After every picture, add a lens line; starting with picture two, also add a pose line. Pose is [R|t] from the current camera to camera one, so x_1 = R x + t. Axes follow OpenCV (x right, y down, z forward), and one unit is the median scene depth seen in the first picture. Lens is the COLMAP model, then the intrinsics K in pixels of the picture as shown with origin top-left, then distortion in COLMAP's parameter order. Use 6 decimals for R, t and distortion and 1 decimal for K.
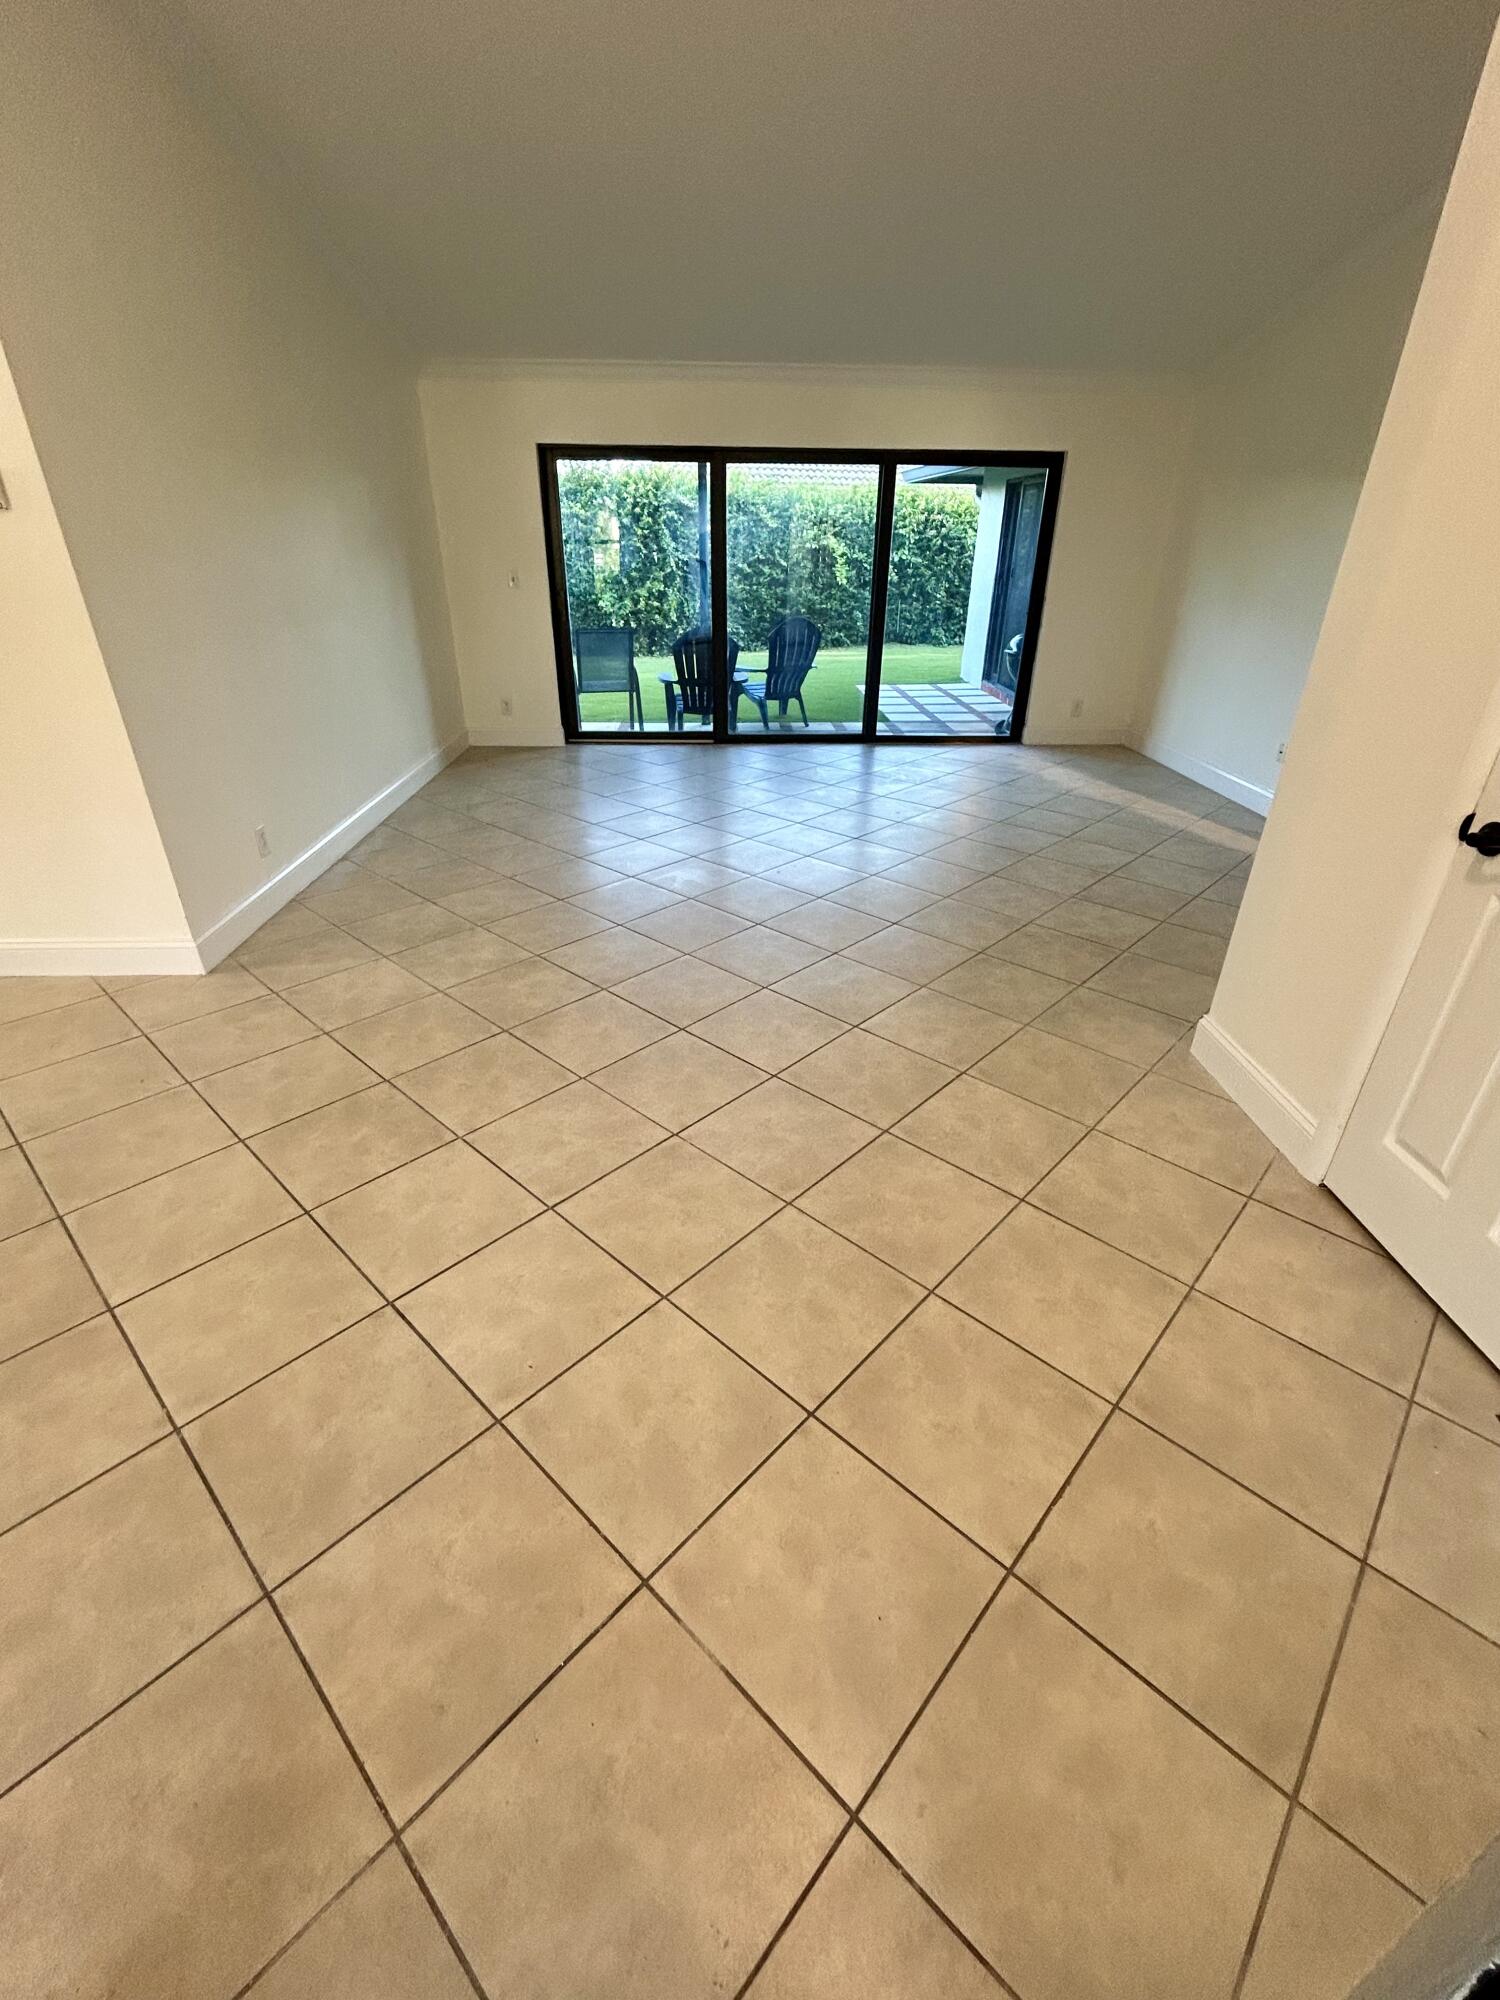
lens RADIAL K [[877.6, 0, 748.9], [0, 877.6, 989.9], [0, 0, 1]] dist [0.003738, 0.000024]
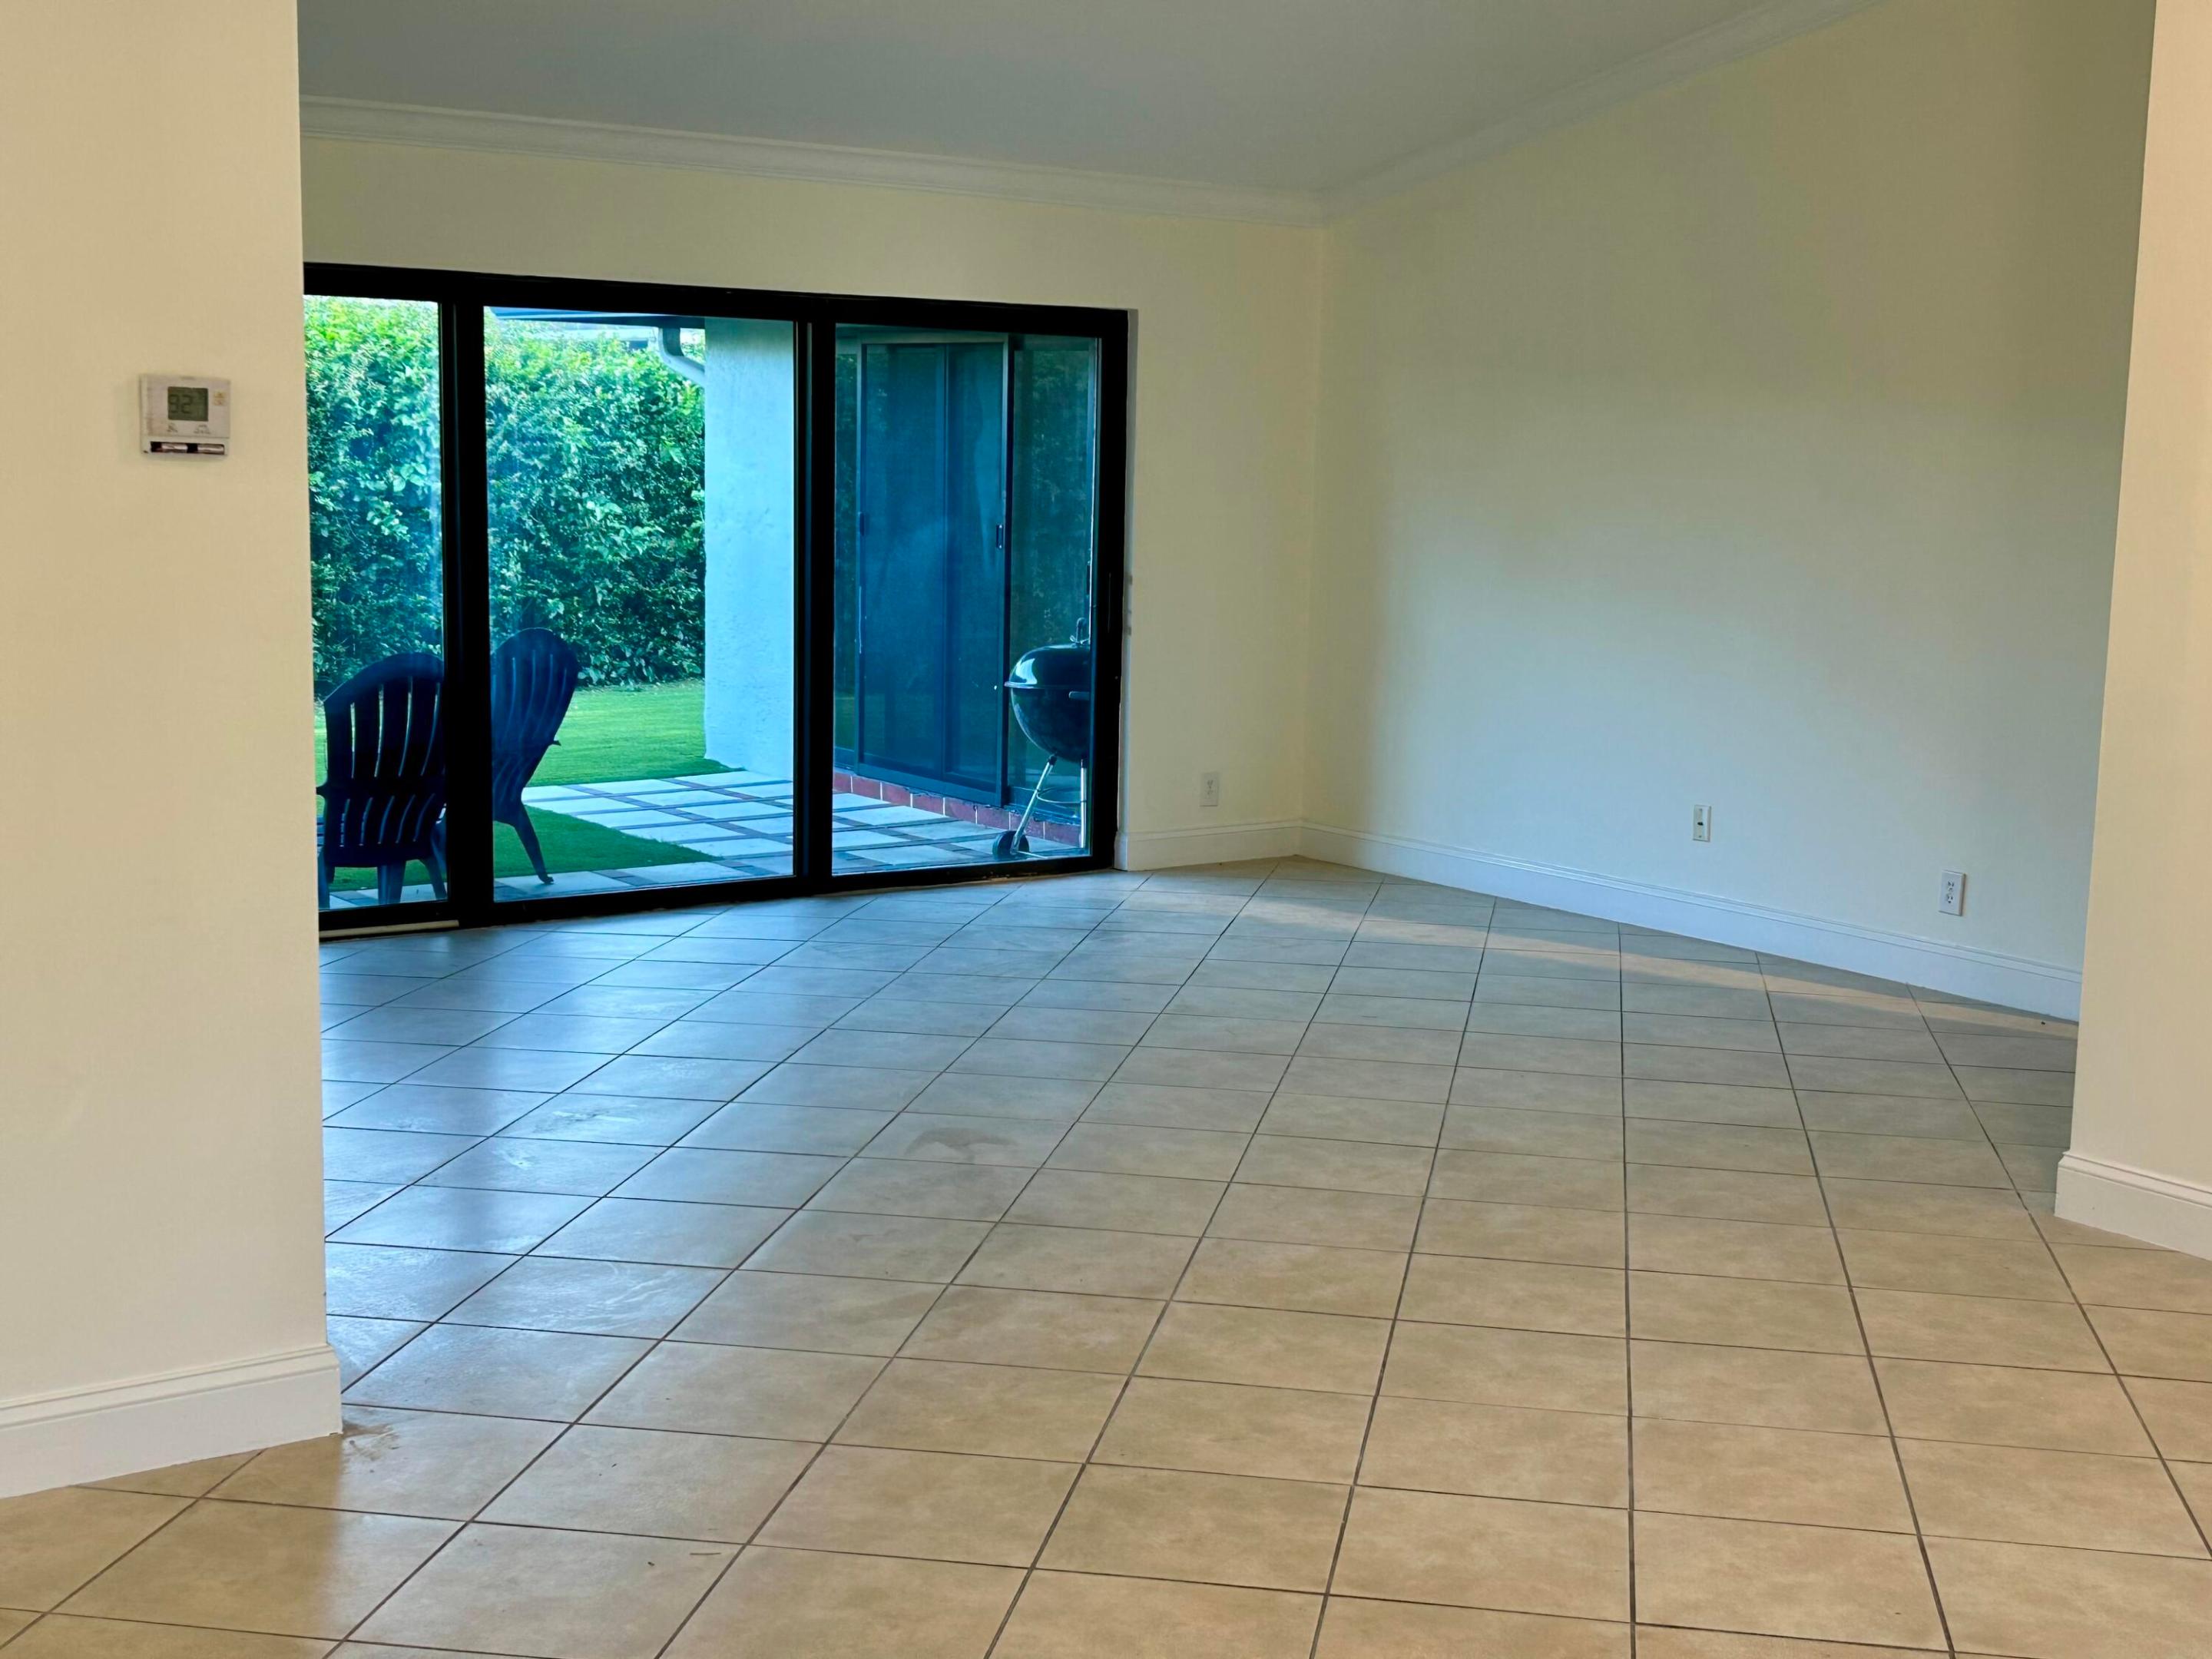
lens RADIAL K [[2815.8, 0, 1111.8], [0, 2815.8, 834.5], [0, 0, 1]] dist [0.072465, 0.000000]
pose [[0.838502, -0.069203, 0.540487, -0.543273], [0.238861, 0.938203, -0.250439, 0.075130], [-0.489755, 0.339095, 0.803215, -0.196414]]
